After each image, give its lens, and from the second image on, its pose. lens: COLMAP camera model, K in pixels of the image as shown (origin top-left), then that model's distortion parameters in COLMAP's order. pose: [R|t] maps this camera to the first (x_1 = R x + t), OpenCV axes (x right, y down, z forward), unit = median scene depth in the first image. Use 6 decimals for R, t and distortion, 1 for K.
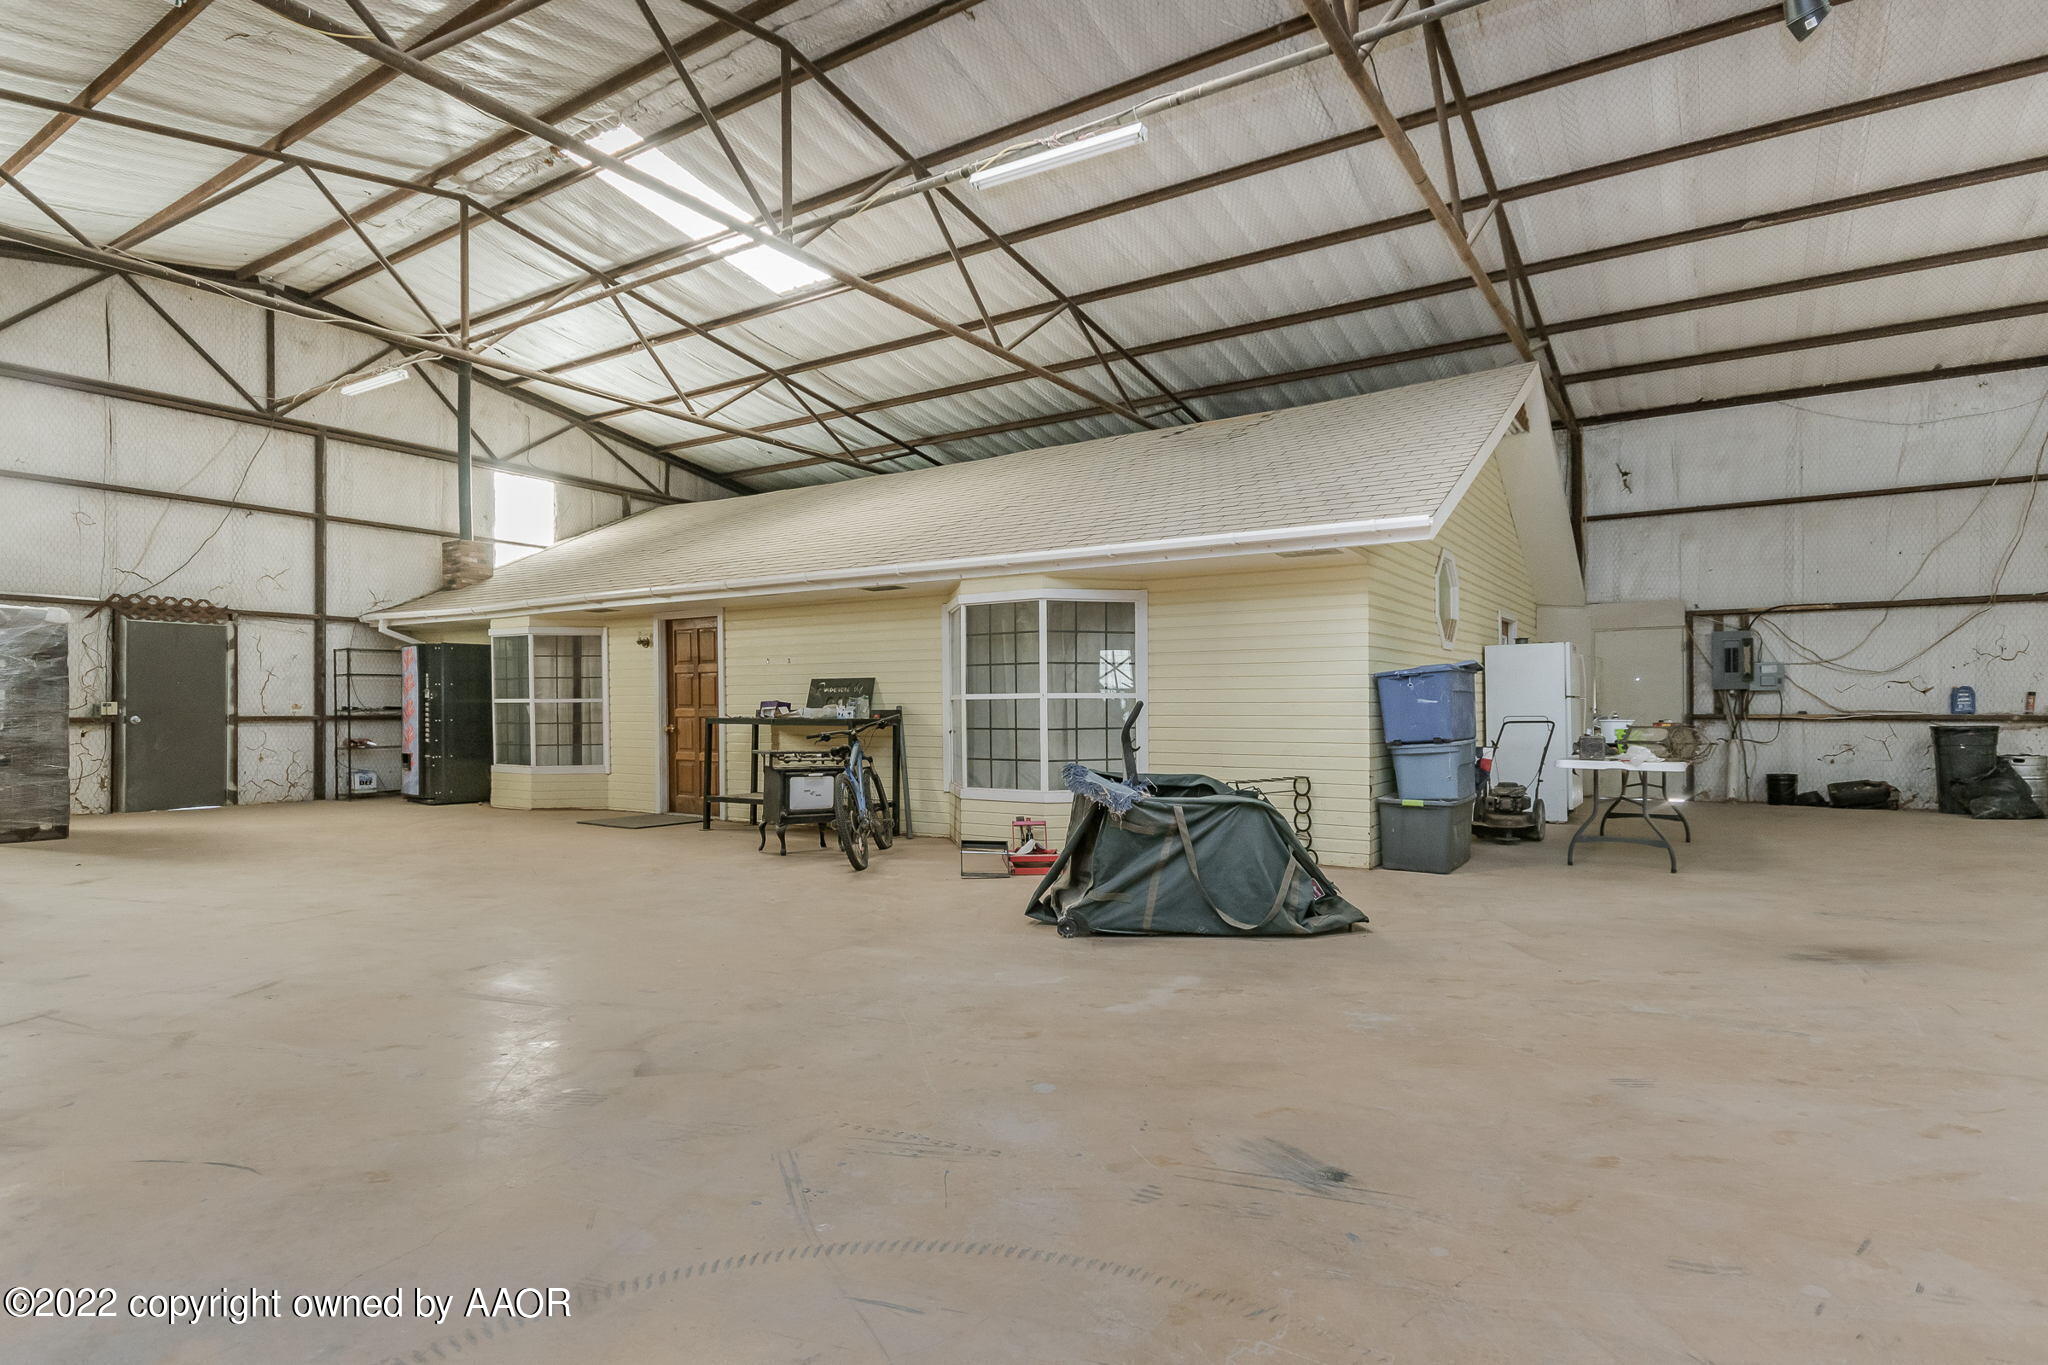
lens RADIAL K [[1084.4, 0, 1019.7], [0, 1084.4, 694.8], [0, 0, 1]] dist [-0.001192, -0.001033]
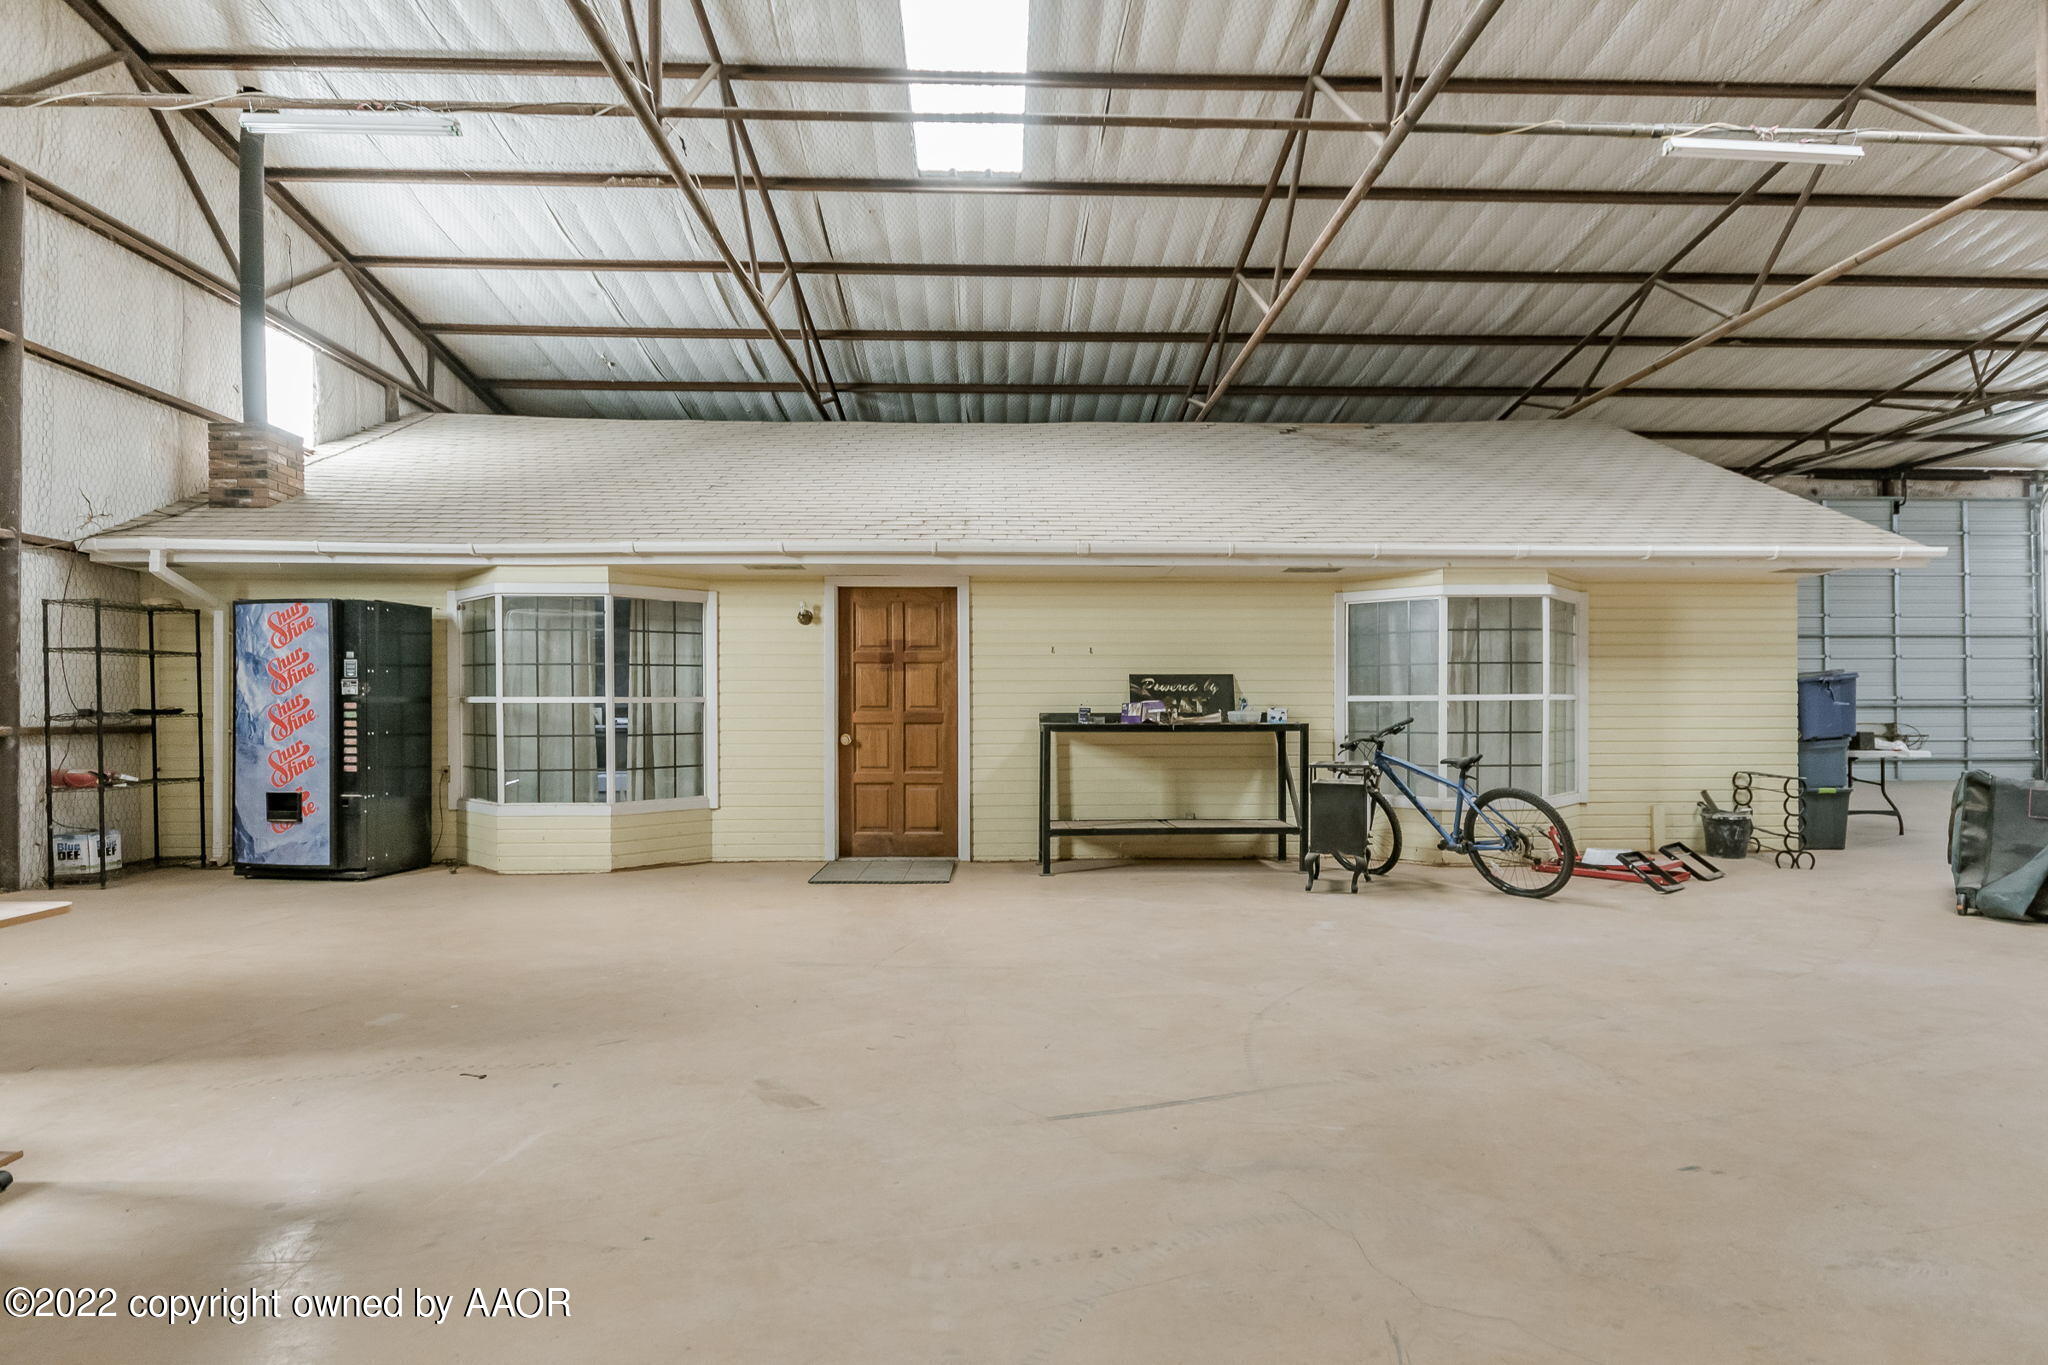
lens RADIAL K [[1084.4, 0, 1019.7], [0, 1084.4, 694.8], [0, 0, 1]] dist [-0.001192, -0.001033]
pose [[0.810682, 0.006659, 0.585449, -0.615198], [-0.005733, 0.999978, -0.003434, 0.003048], [-0.585459, -0.000572, 0.810702, 0.338262]]
